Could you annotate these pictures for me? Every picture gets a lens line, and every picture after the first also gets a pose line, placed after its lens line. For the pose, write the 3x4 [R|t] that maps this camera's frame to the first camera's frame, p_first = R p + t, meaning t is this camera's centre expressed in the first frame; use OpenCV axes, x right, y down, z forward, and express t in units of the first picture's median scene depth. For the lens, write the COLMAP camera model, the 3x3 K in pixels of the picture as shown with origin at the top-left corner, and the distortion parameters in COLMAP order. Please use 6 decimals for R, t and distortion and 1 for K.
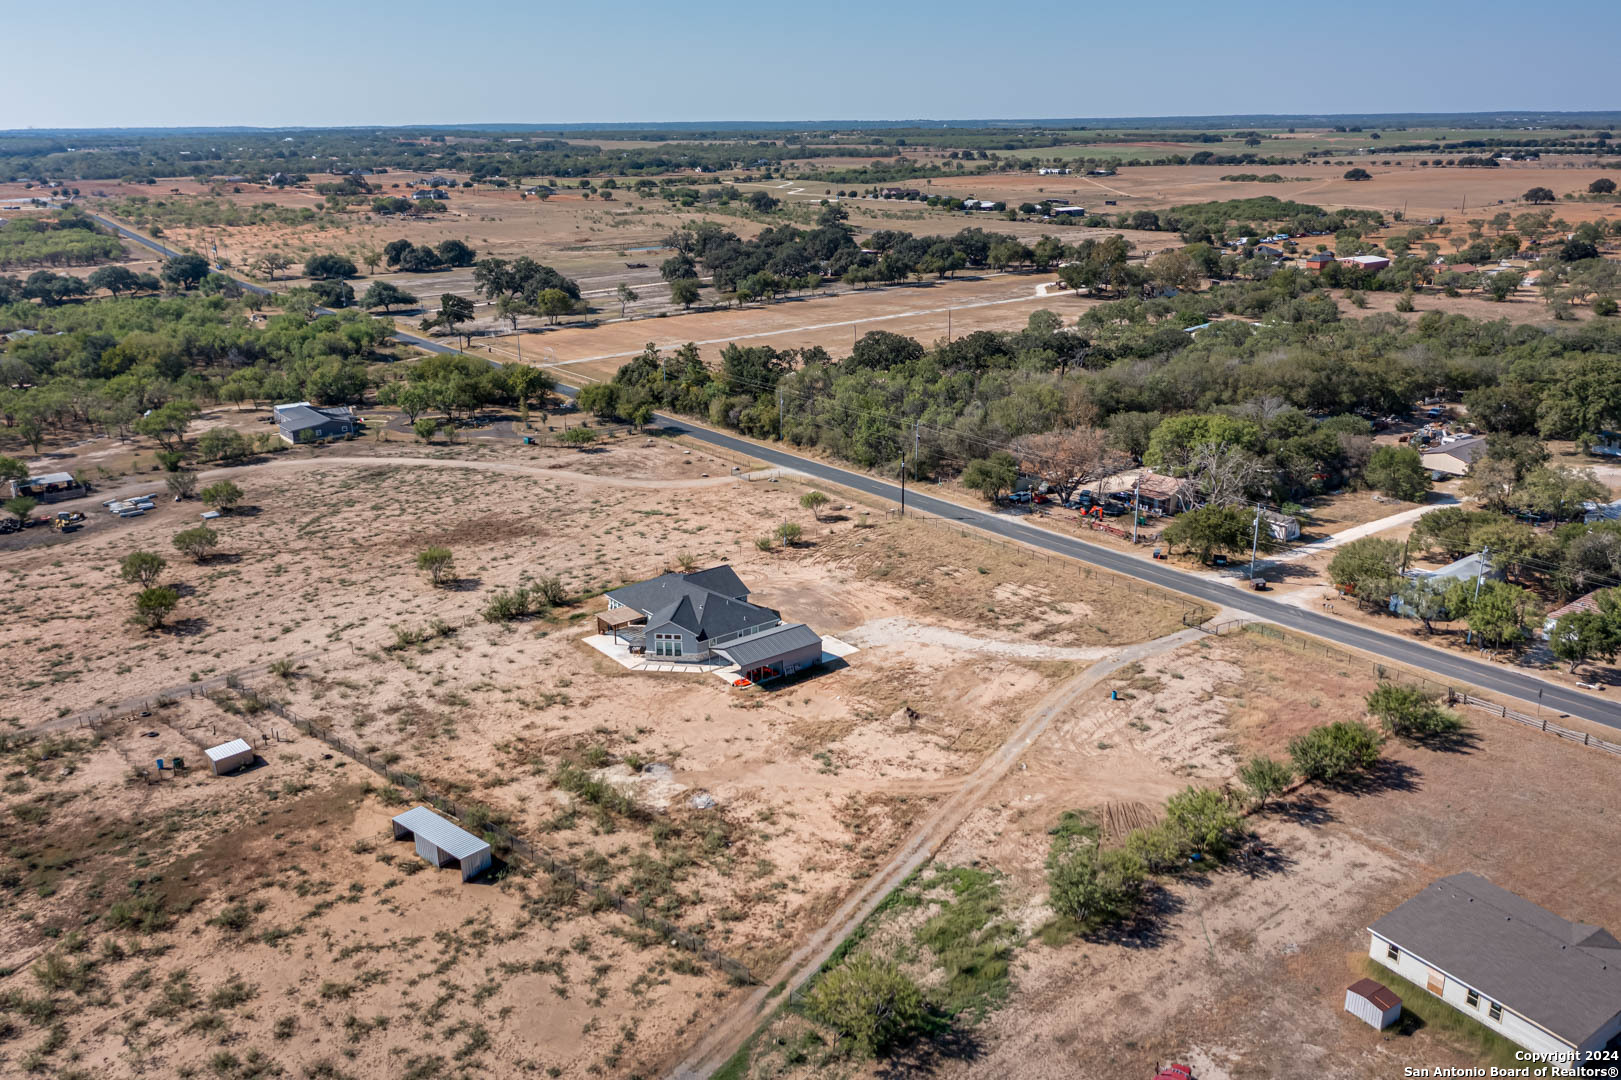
lens RADIAL K [[1278.4, 0, 808.0], [0, 1278.4, 537.3], [0, 0, 1]] dist [-0.003804, 0.032510]
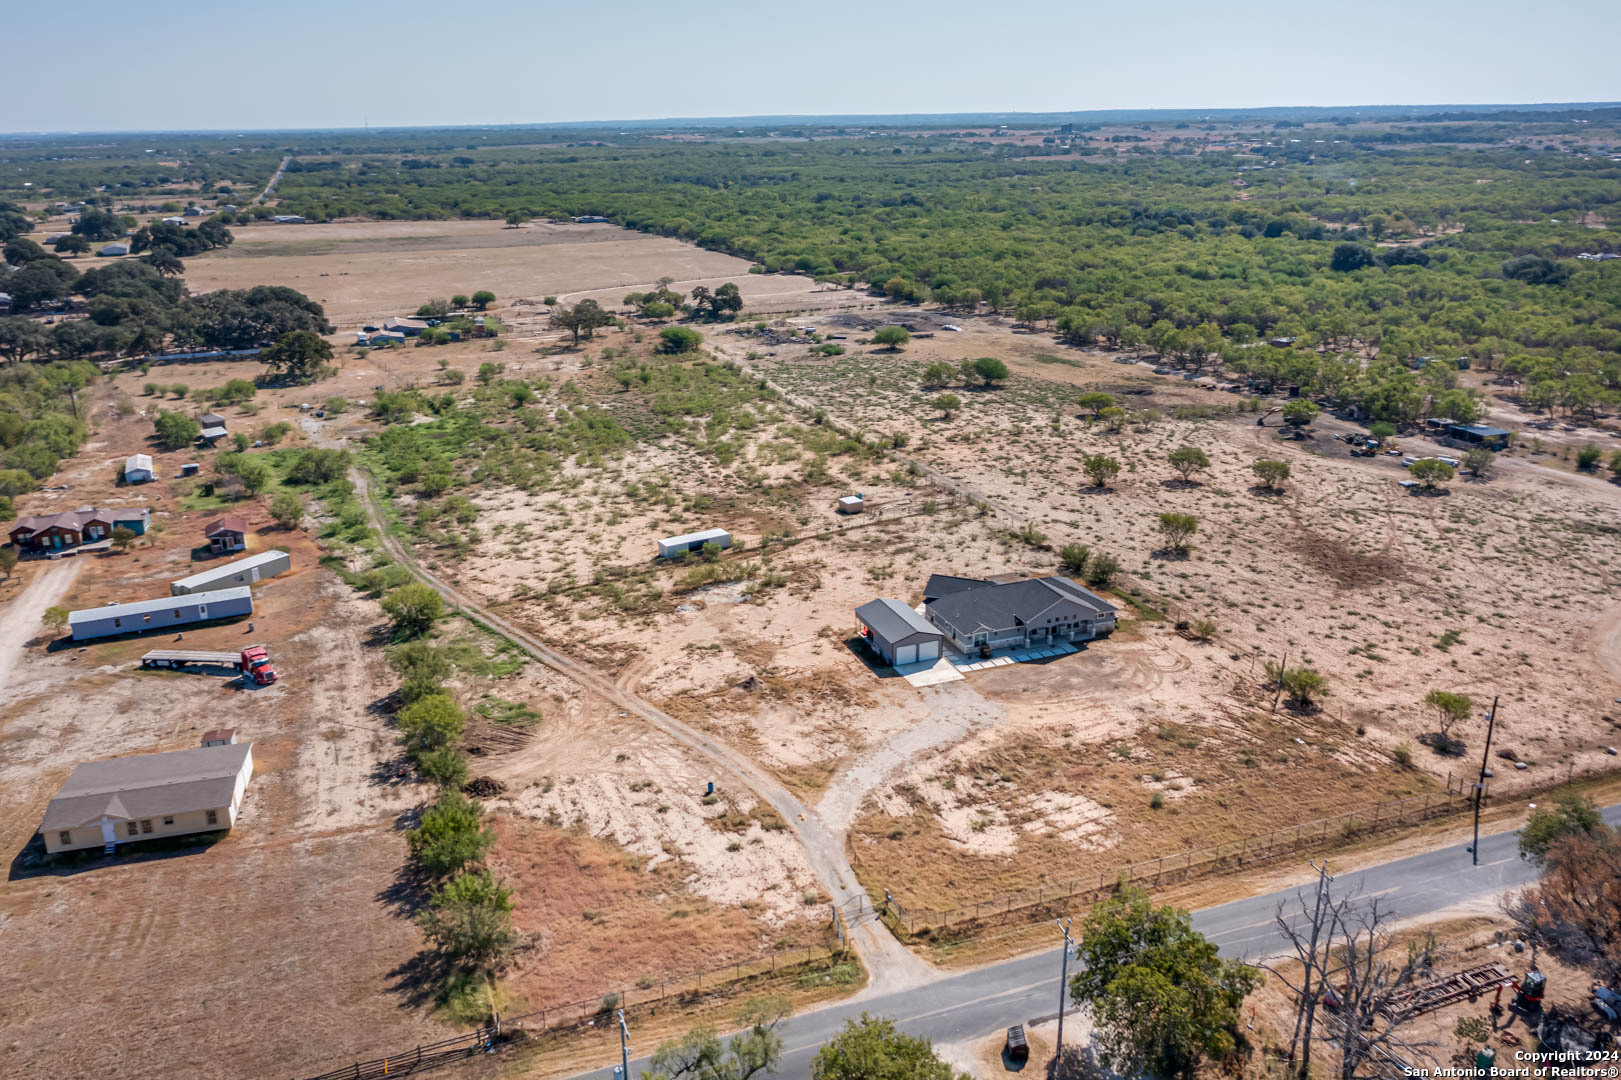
lens RADIAL K [[1278.4, 0, 808.6], [0, 1278.4, 539.9], [0, 0, 1]] dist [-0.003804, 0.032510]
pose [[-0.309851, 0.315845, -0.896791, 0.885948], [-0.277227, 0.872214, 0.402974, -0.366928], [0.909471, 0.373477, -0.182696, 1.083727]]
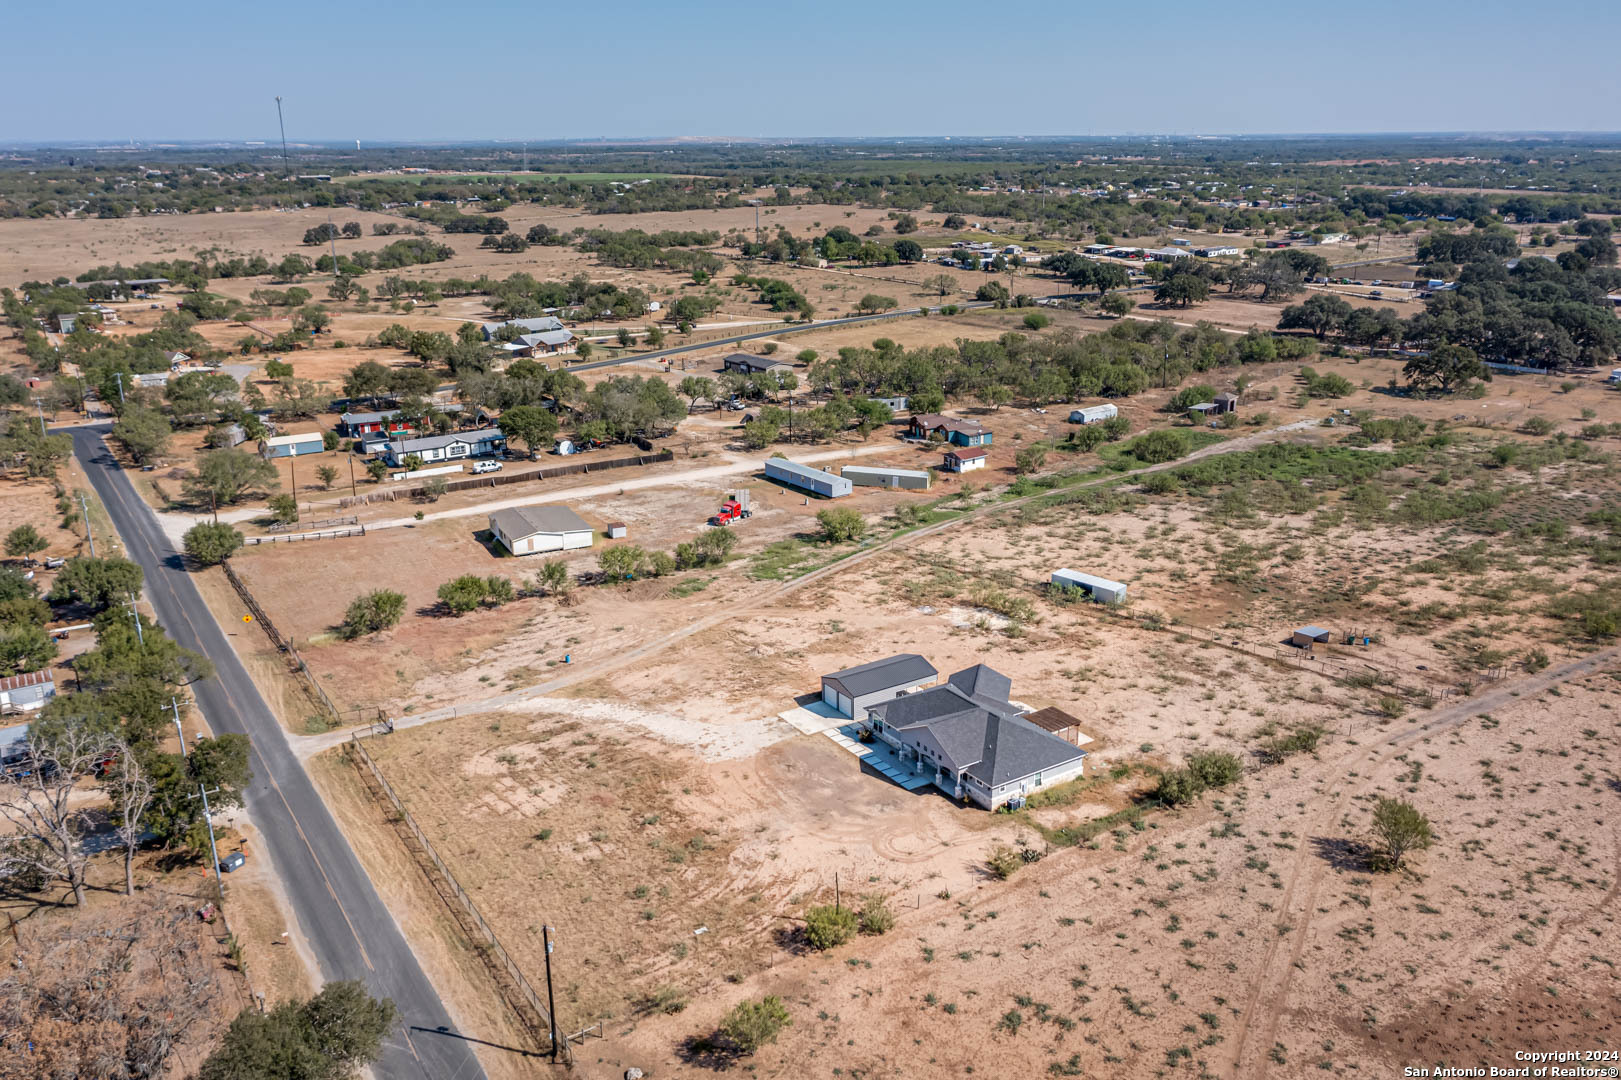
lens RADIAL K [[1278.4, 0, 817.3], [0, 1278.4, 547.0], [0, 0, 1]] dist [-0.003804, 0.032510]
pose [[-0.995760, -0.009937, 0.091455, -0.072770], [0.045849, 0.808272, 0.587021, -0.561831], [-0.079754, 0.588725, -0.804389, 1.706914]]
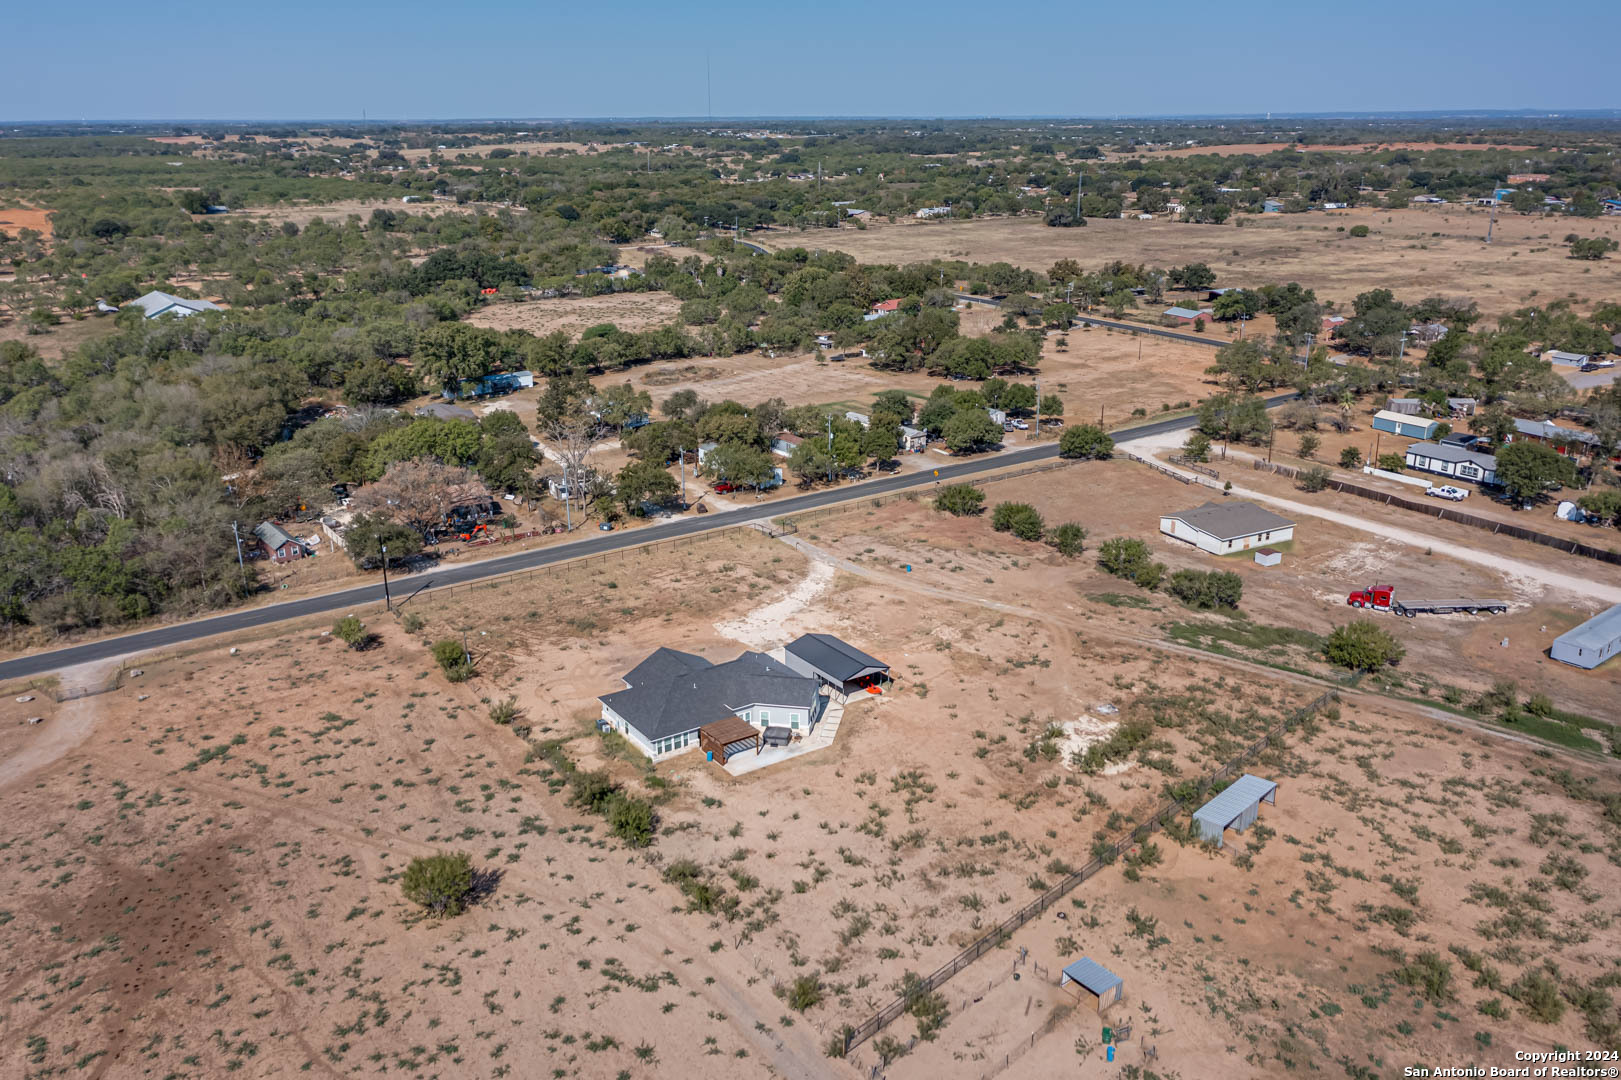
lens RADIAL K [[1278.4, 0, 807.4], [0, 1278.4, 543.1], [0, 0, 1]] dist [-0.003804, 0.032510]
pose [[0.067217, -0.306848, 0.949382, -0.930109], [0.316086, 0.909071, 0.271440, -0.266674], [-0.946346, 0.281841, 0.158096, 0.828540]]
